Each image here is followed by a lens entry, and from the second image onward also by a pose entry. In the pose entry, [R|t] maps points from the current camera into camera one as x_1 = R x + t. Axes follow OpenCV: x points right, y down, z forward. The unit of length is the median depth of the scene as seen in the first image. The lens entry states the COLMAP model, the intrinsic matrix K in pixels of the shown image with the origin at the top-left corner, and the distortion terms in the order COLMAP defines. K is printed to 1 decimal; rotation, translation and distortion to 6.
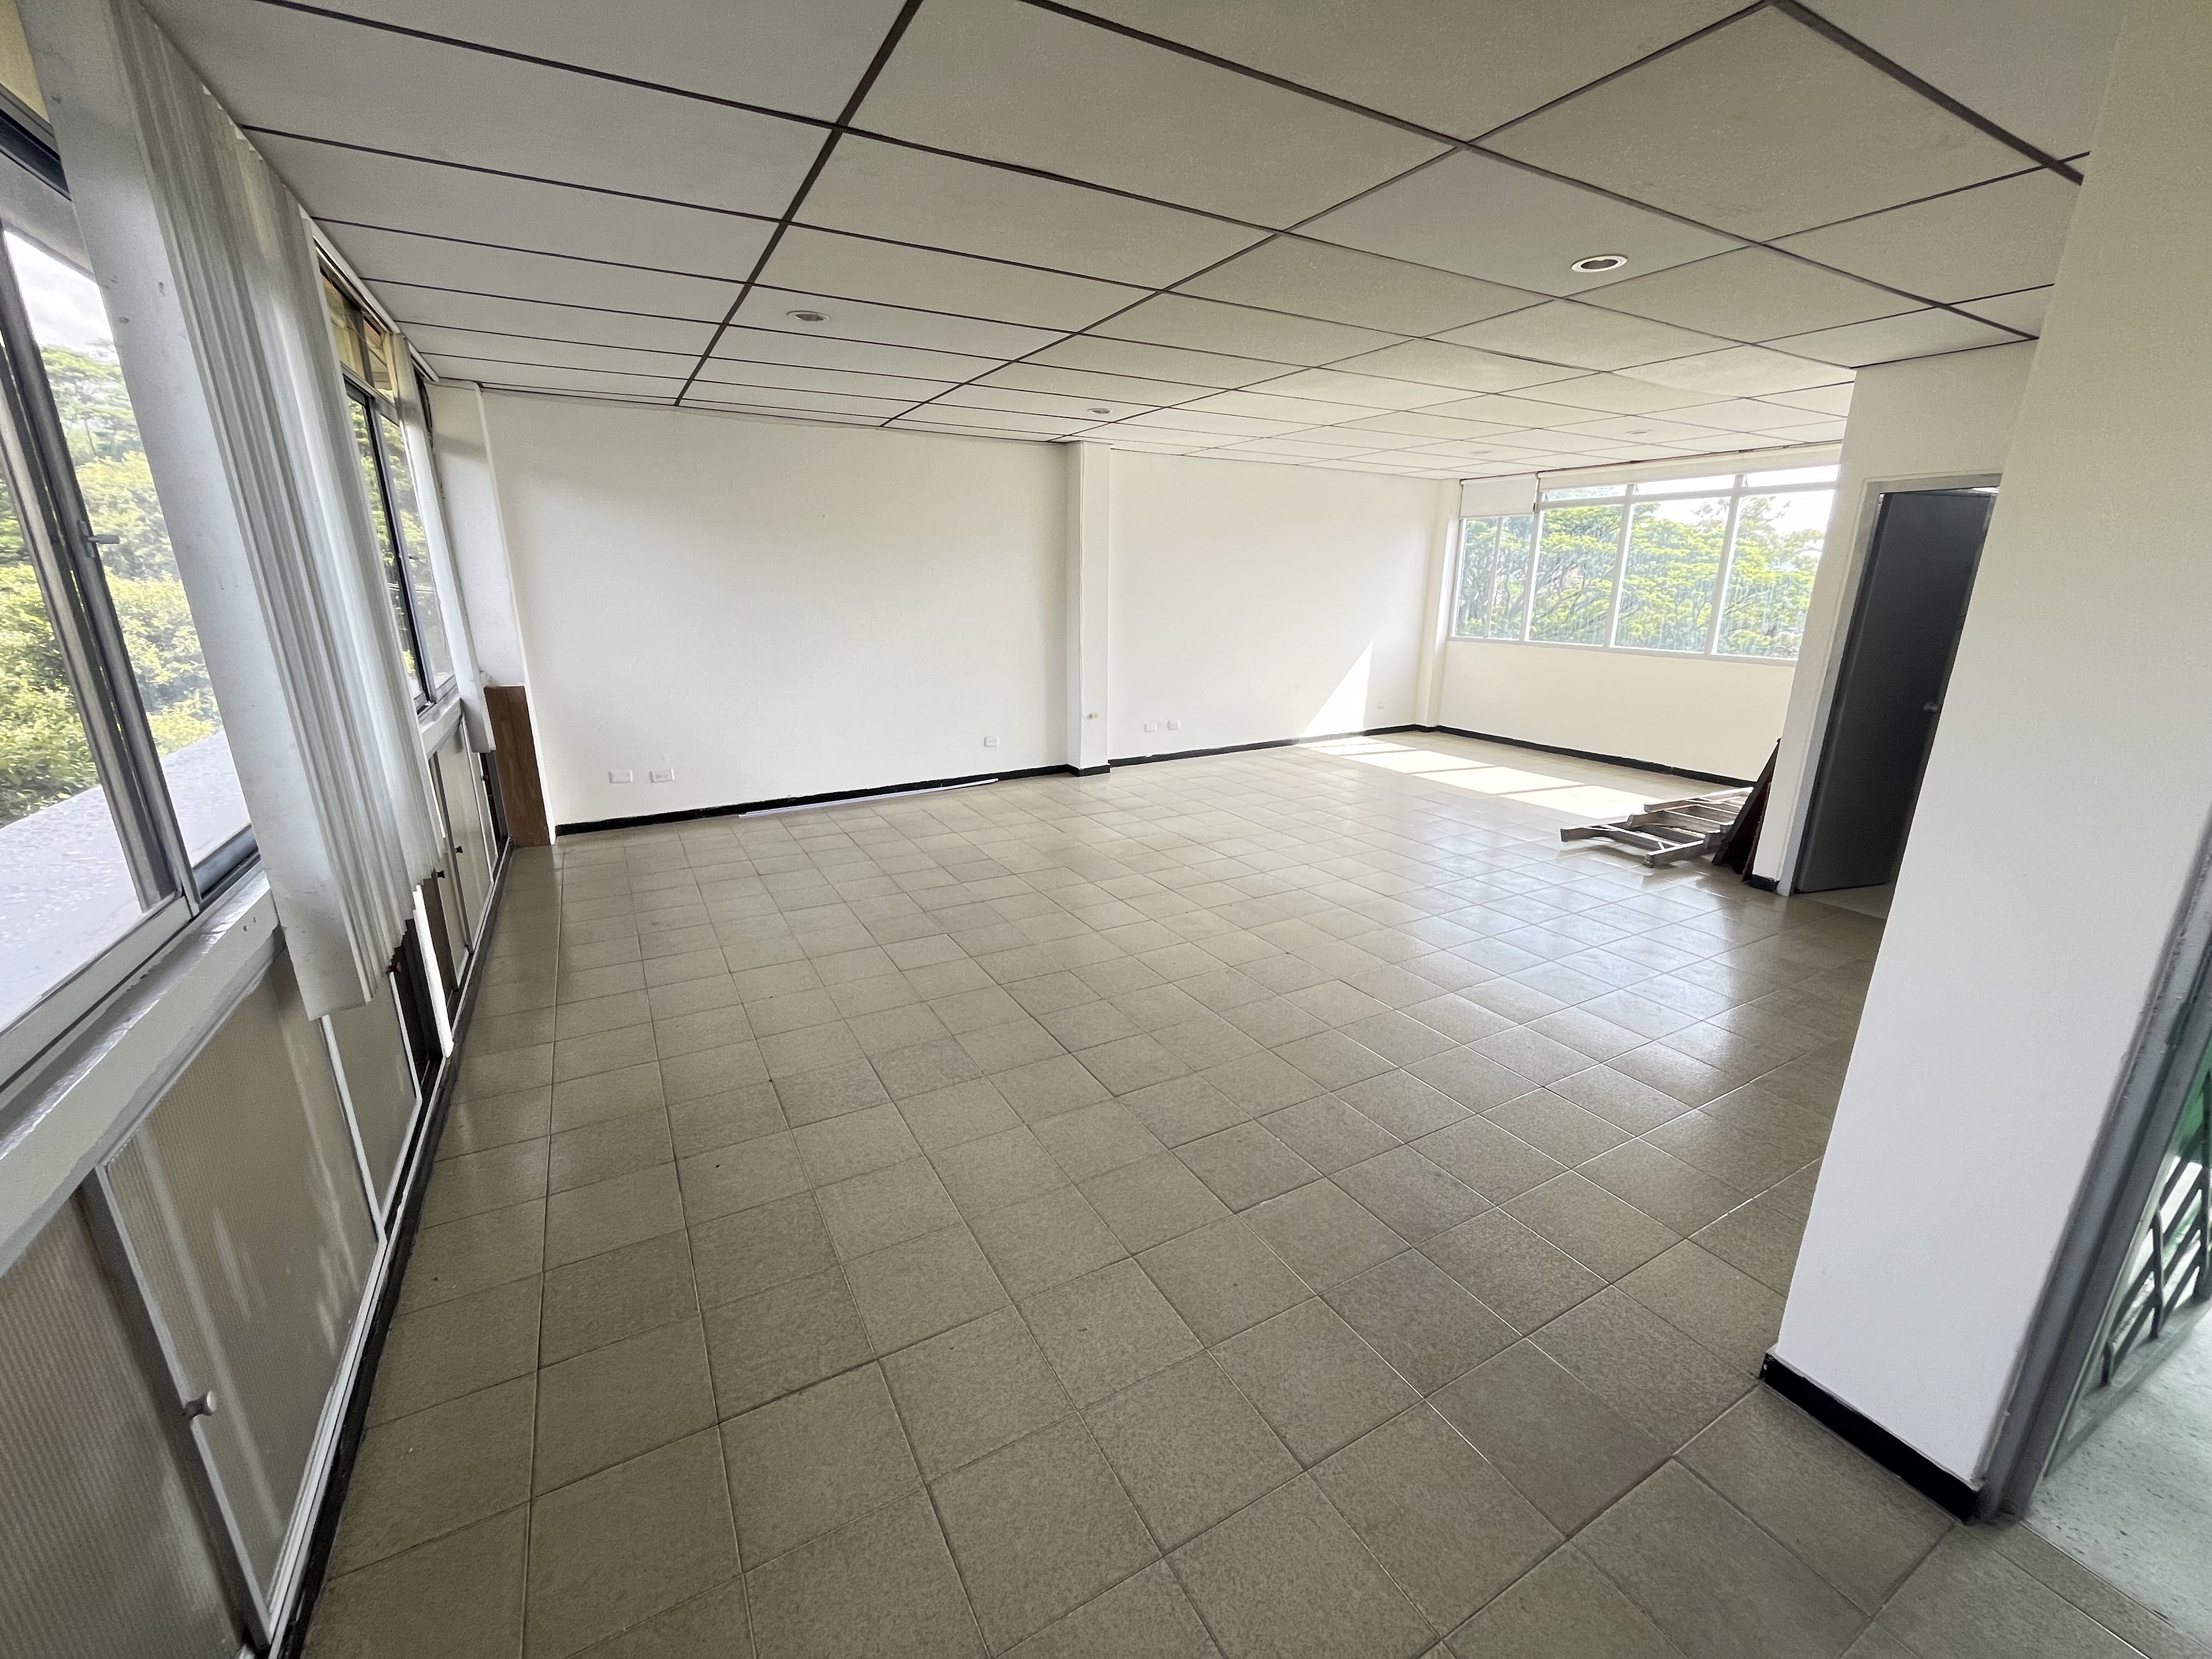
lens RADIAL K [[898.5, 0, 1107.4], [0, 898.5, 833.5], [0, 0, 1]] dist [-0.008562, 0.002526]
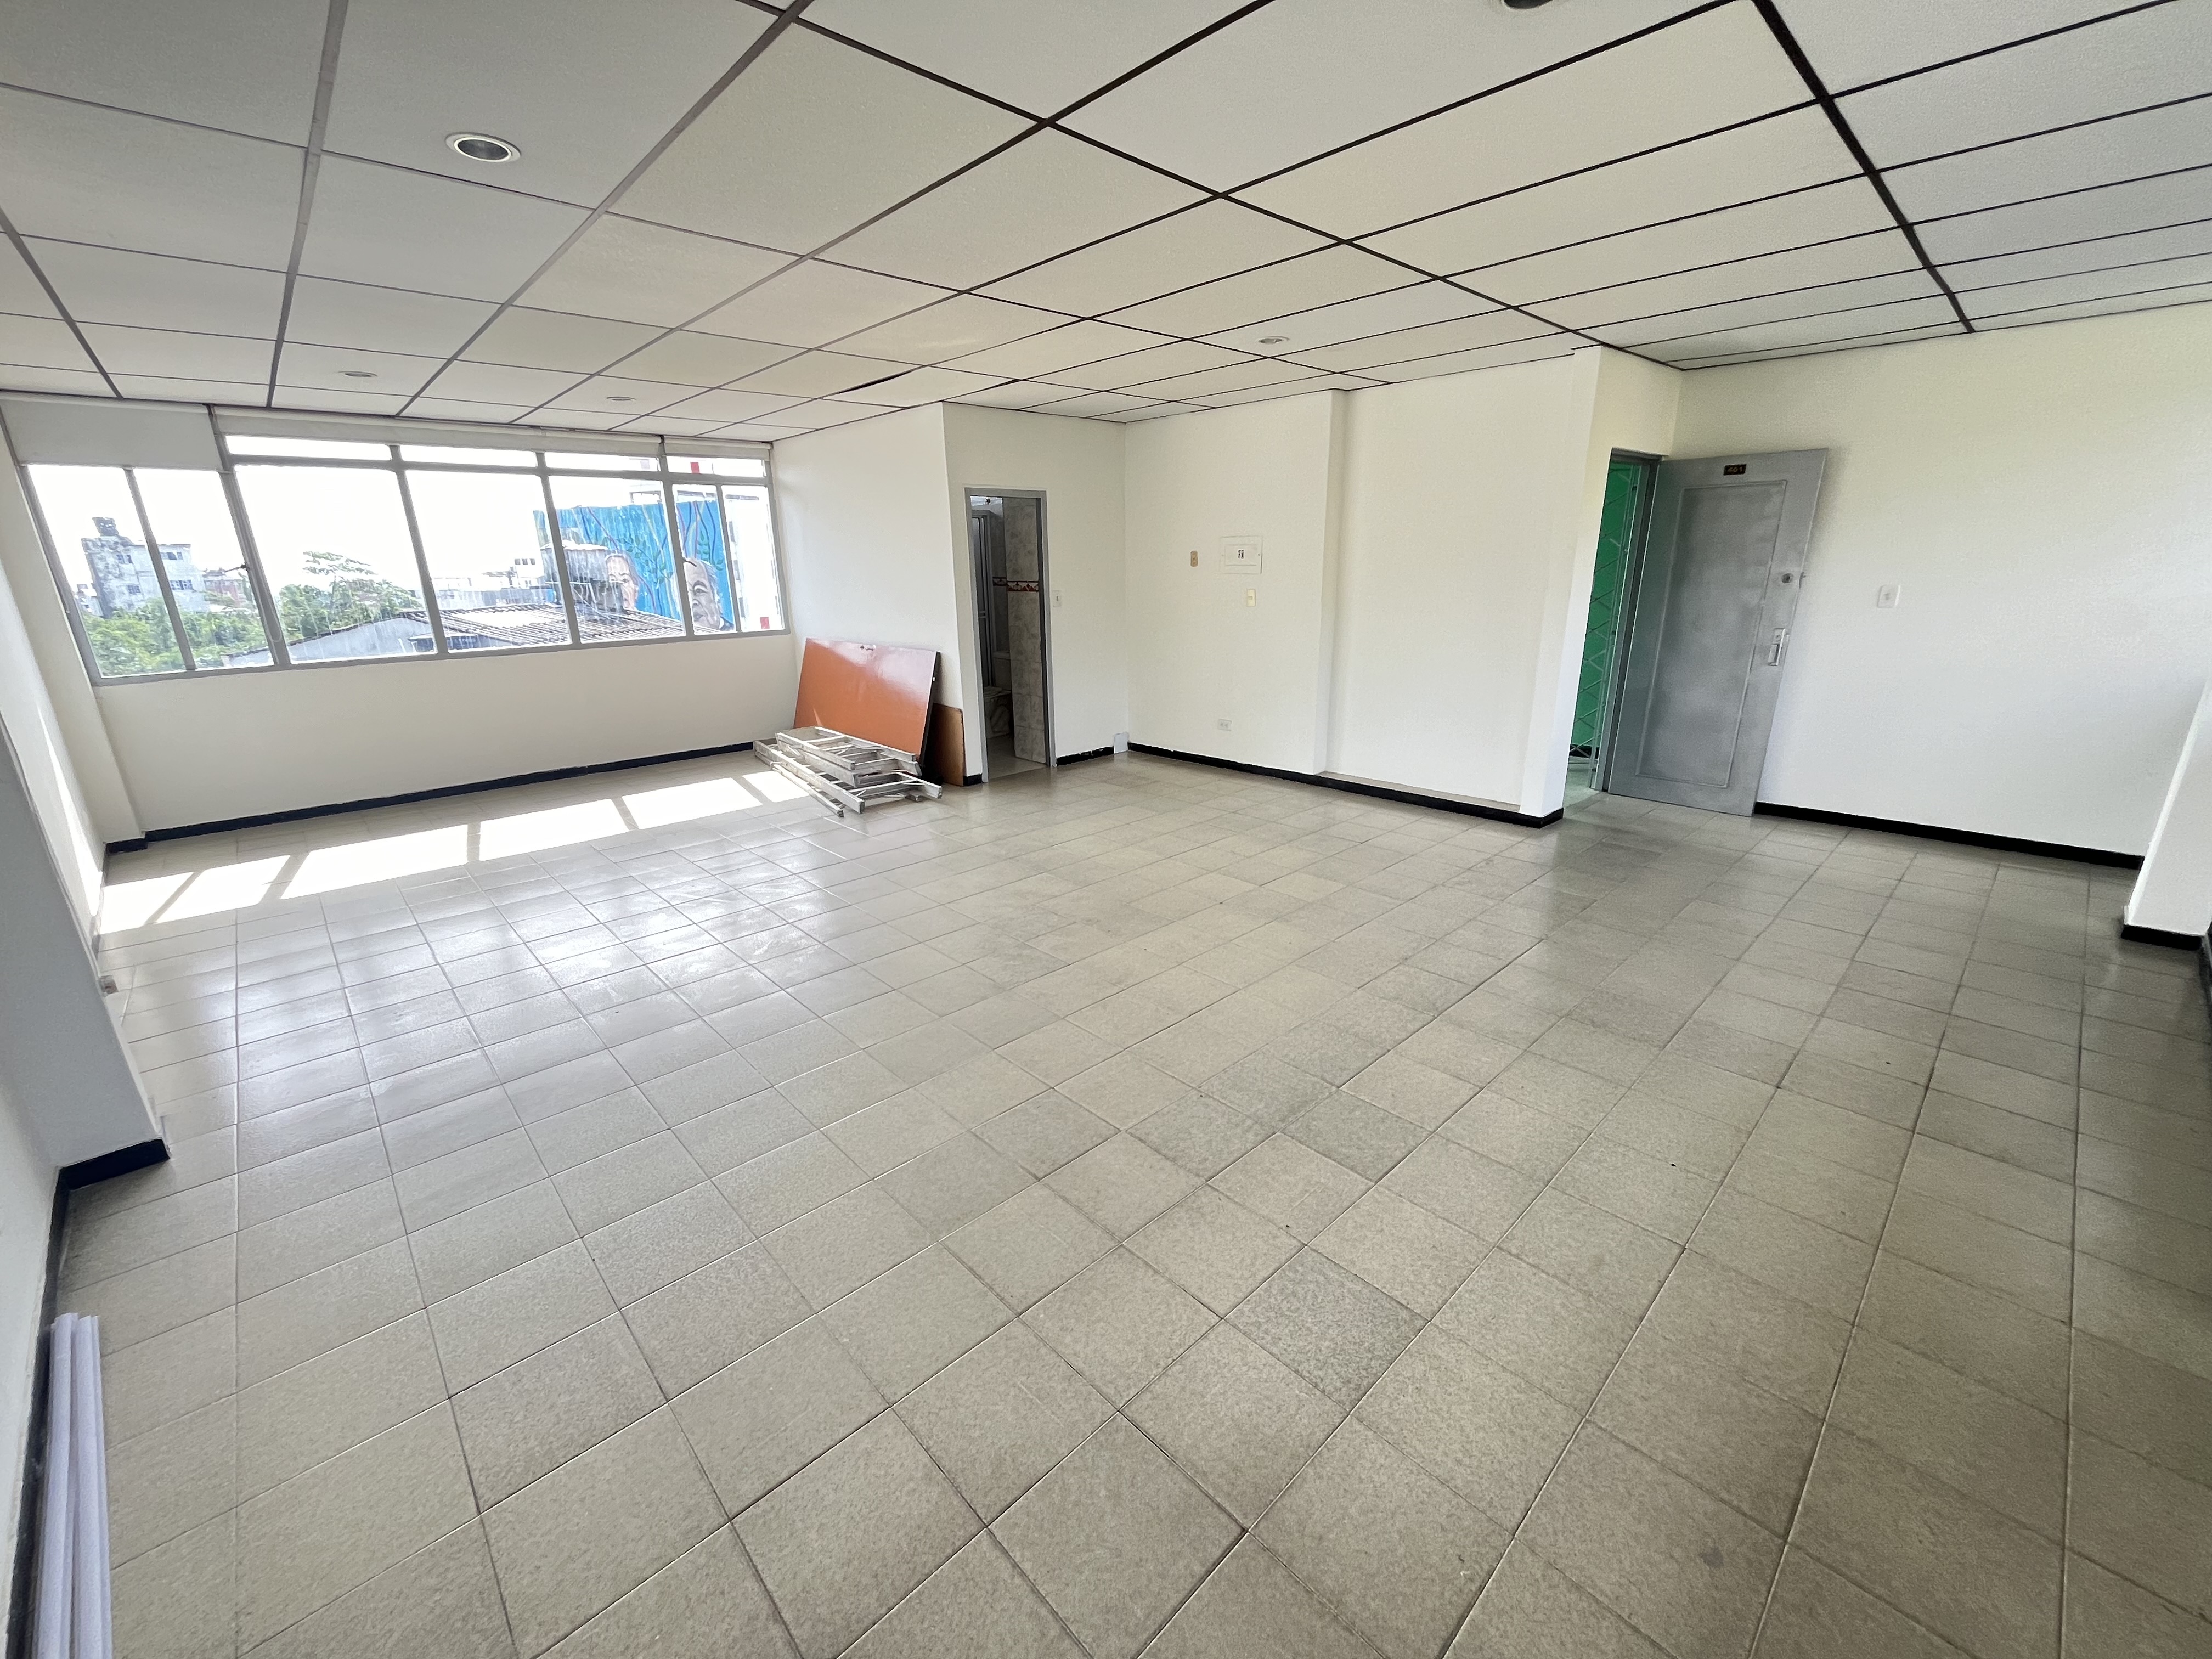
lens RADIAL K [[898.5, 0, 1109.0], [0, 898.5, 836.0], [0, 0, 1]] dist [-0.008562, 0.002526]
pose [[-0.243738, -0.288148, 0.926047, -0.552655], [0.276954, 0.894403, 0.351197, -0.265974], [-0.929456, 0.342073, -0.138196, 0.942963]]
